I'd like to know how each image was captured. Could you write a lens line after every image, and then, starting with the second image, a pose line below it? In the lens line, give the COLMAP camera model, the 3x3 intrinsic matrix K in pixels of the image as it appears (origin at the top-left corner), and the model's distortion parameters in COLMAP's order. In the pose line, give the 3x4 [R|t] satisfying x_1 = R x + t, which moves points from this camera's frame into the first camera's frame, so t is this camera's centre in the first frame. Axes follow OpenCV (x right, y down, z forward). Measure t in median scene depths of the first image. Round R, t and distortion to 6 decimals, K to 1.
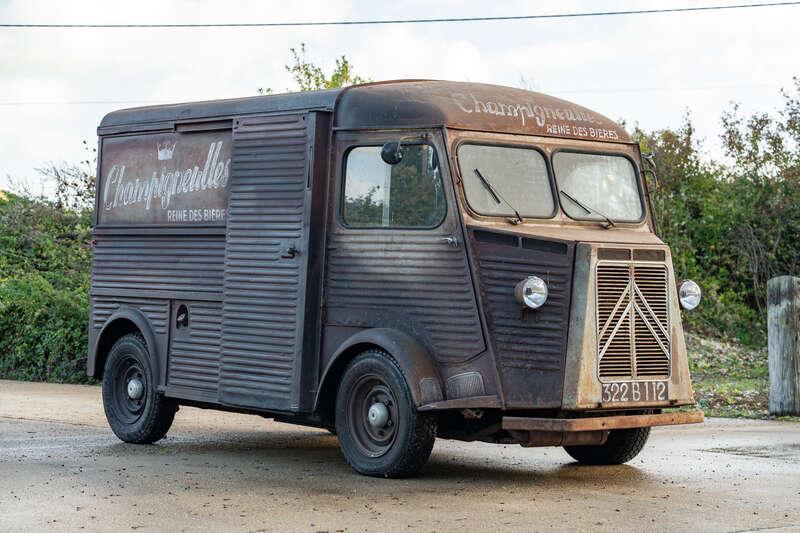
lens RADIAL K [[1838.6, 0, 400.2], [0, 1838.6, 264.9], [0, 0, 1]] dist [0.037098, 0.157726]
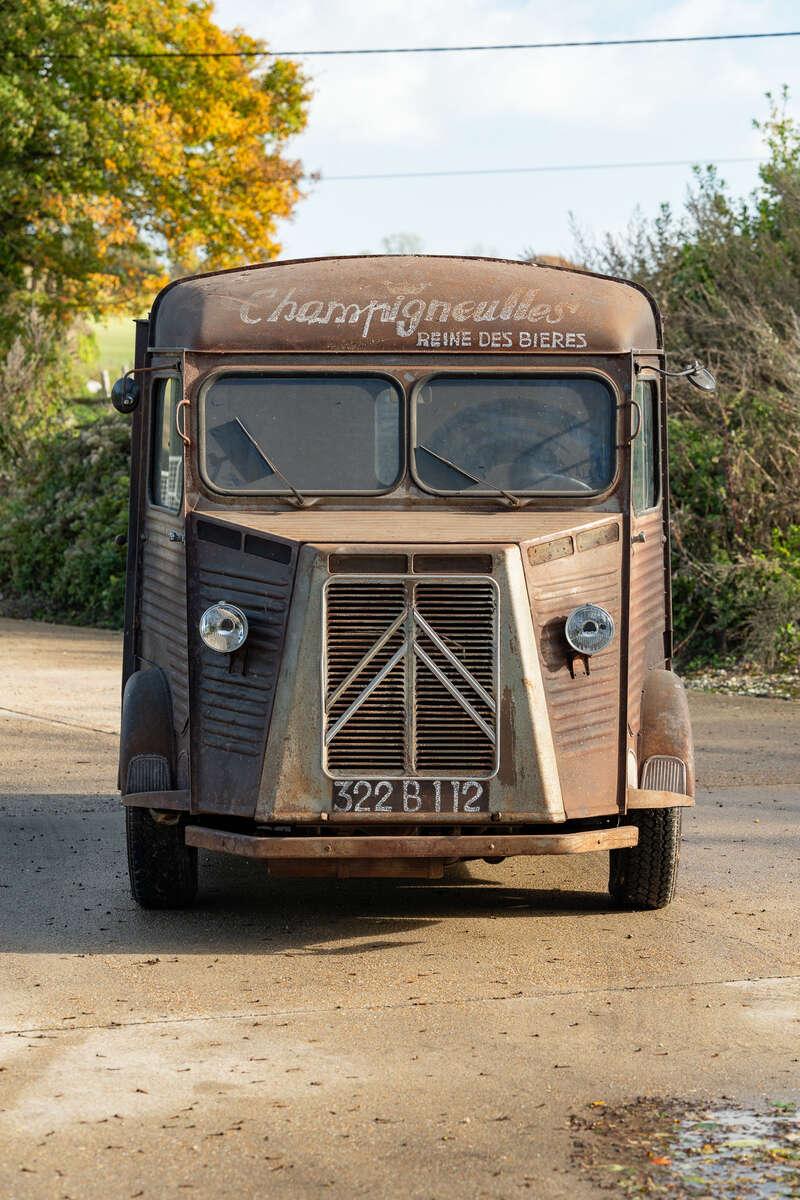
lens RADIAL K [[3182.3, 0, 399.5], [0, 3182.3, 601.9], [0, 0, 1]] dist [0.059905, 0.347763]
pose [[0.786927, 0.023468, -0.616600, 0.739489], [0.016760, 0.998095, 0.059379, -0.053062], [0.616818, -0.057061, 0.785034, 0.195388]]
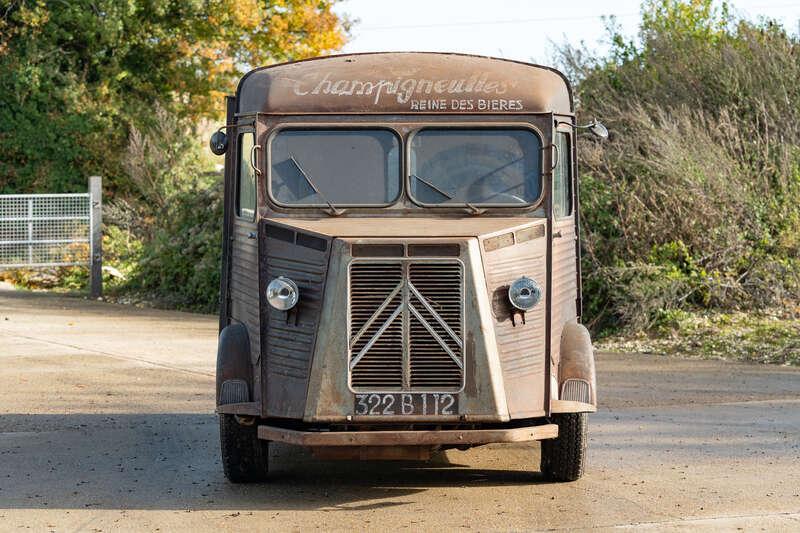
lens RADIAL K [[2043.3, 0, 398.9], [0, 2043.3, 264.5], [0, 0, 1]] dist [0.080470, 0.058859]
pose [[0.780687, 0.005308, -0.624900, 0.729167], [0.022545, 0.999074, 0.036652, -0.034490], [0.624516, -0.042702, 0.779844, 0.224425]]
